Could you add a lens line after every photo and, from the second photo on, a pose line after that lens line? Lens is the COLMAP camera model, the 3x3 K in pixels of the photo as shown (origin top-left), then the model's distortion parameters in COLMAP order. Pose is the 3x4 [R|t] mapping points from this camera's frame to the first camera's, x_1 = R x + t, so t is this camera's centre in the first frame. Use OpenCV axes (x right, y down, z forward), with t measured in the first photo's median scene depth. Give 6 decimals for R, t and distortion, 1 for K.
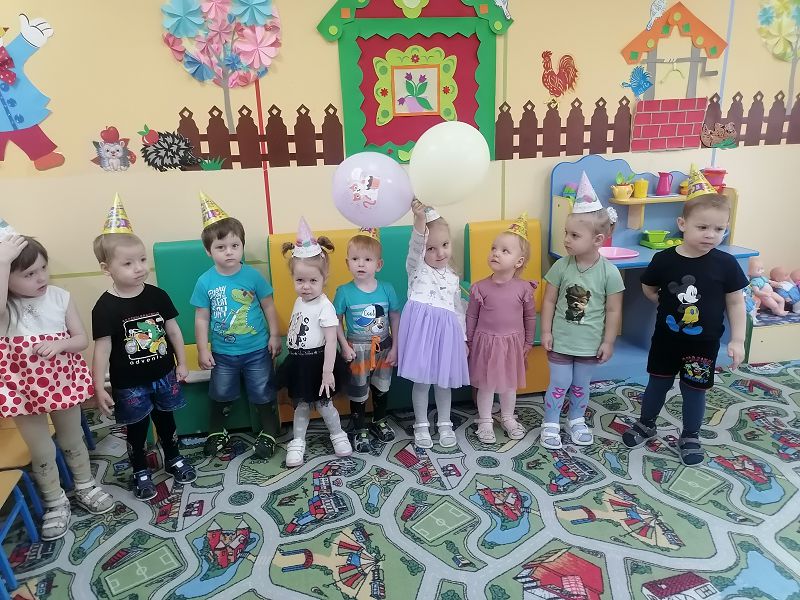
lens RADIAL K [[597.3, 0, 402.0], [0, 597.3, 301.5], [0, 0, 1]] dist [0.049748, -0.031201]
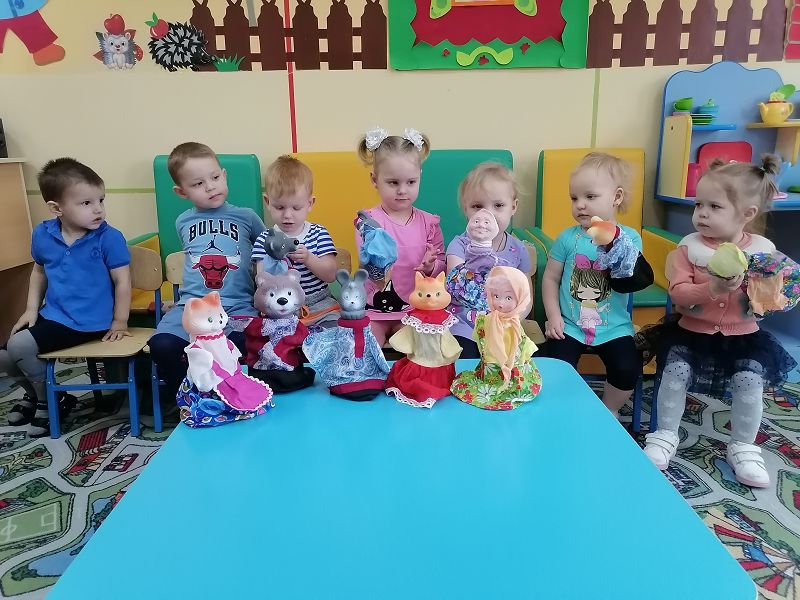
lens RADIAL K [[597.3, 0, 400.1], [0, 597.3, 301.6], [0, 0, 1]] dist [0.049748, -0.031201]
pose [[0.980043, 0.066234, -0.187427, 0.094773], [-0.071783, 0.997156, -0.022970, 0.101131], [0.185373, 0.035966, 0.982010, 0.235878]]
